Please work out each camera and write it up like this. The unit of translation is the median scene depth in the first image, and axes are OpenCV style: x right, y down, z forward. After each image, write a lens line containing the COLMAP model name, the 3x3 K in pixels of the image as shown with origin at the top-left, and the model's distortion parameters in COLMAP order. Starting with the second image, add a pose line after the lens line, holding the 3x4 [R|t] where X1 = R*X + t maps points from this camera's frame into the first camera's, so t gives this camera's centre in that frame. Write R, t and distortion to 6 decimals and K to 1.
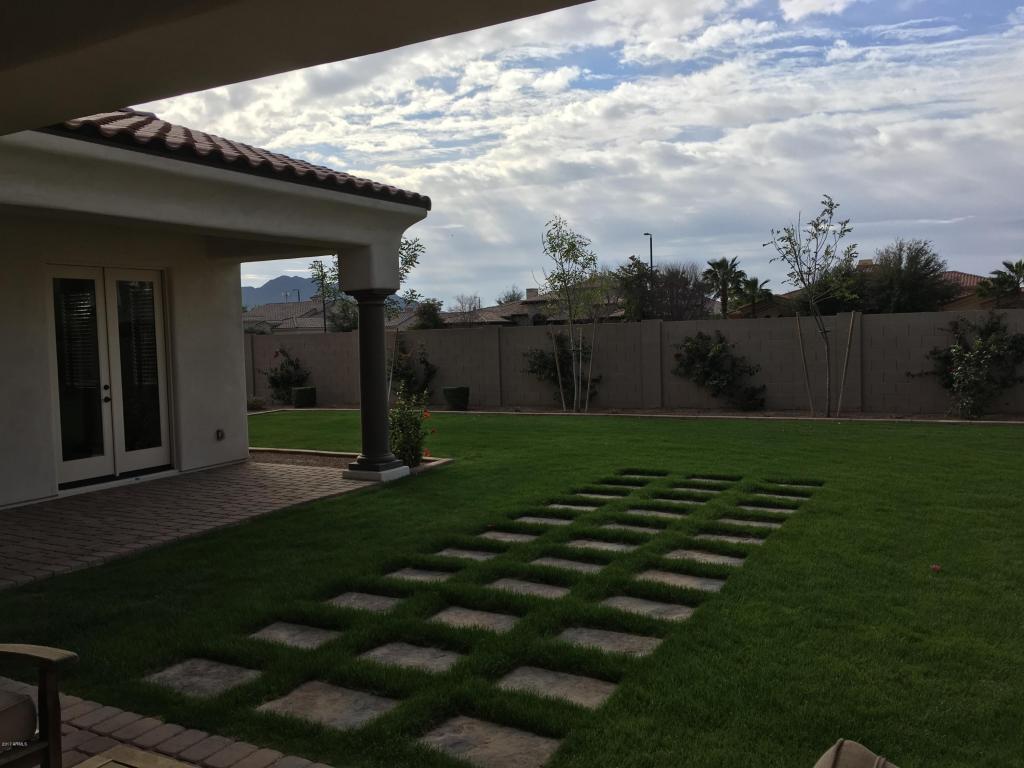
lens RADIAL K [[895.5, 0, 512.0], [0, 895.5, 384.0], [0, 0, 1]] dist [0.054979, -0.001246]
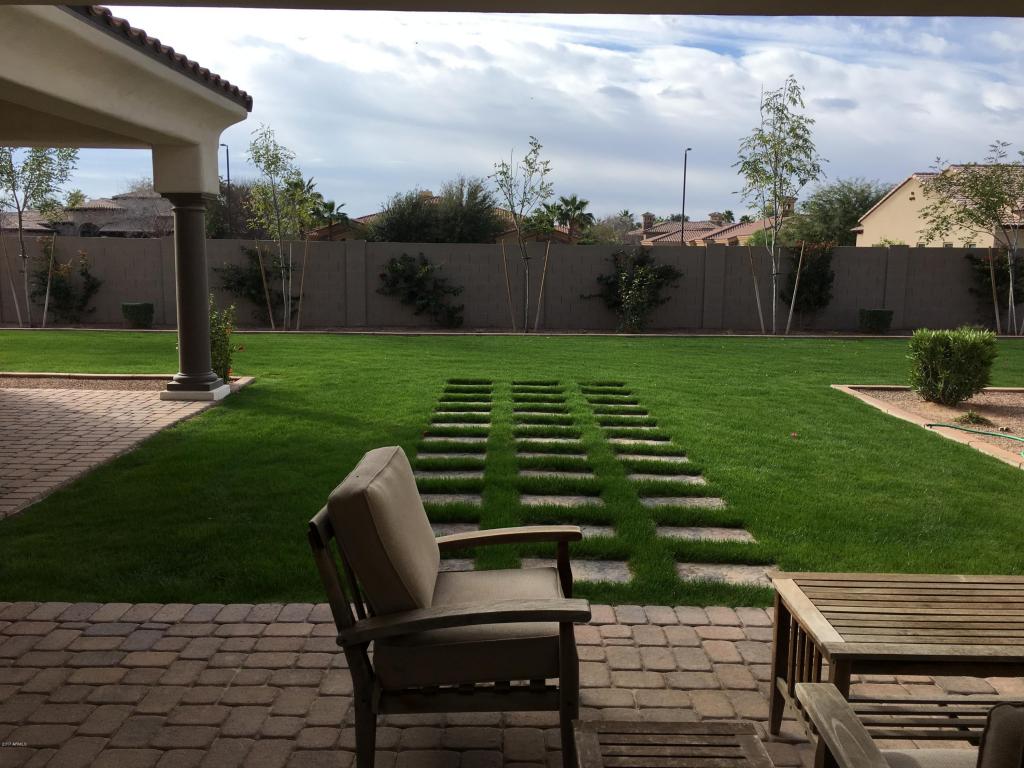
lens RADIAL K [[895.5, 0, 512.0], [0, 895.5, 384.0], [0, 0, 1]] dist [0.054979, -0.001246]
pose [[0.861814, -0.035128, 0.506006, -0.221581], [-0.008443, 0.996467, 0.083556, 0.005575], [-0.507154, -0.076282, 0.858473, 0.019150]]
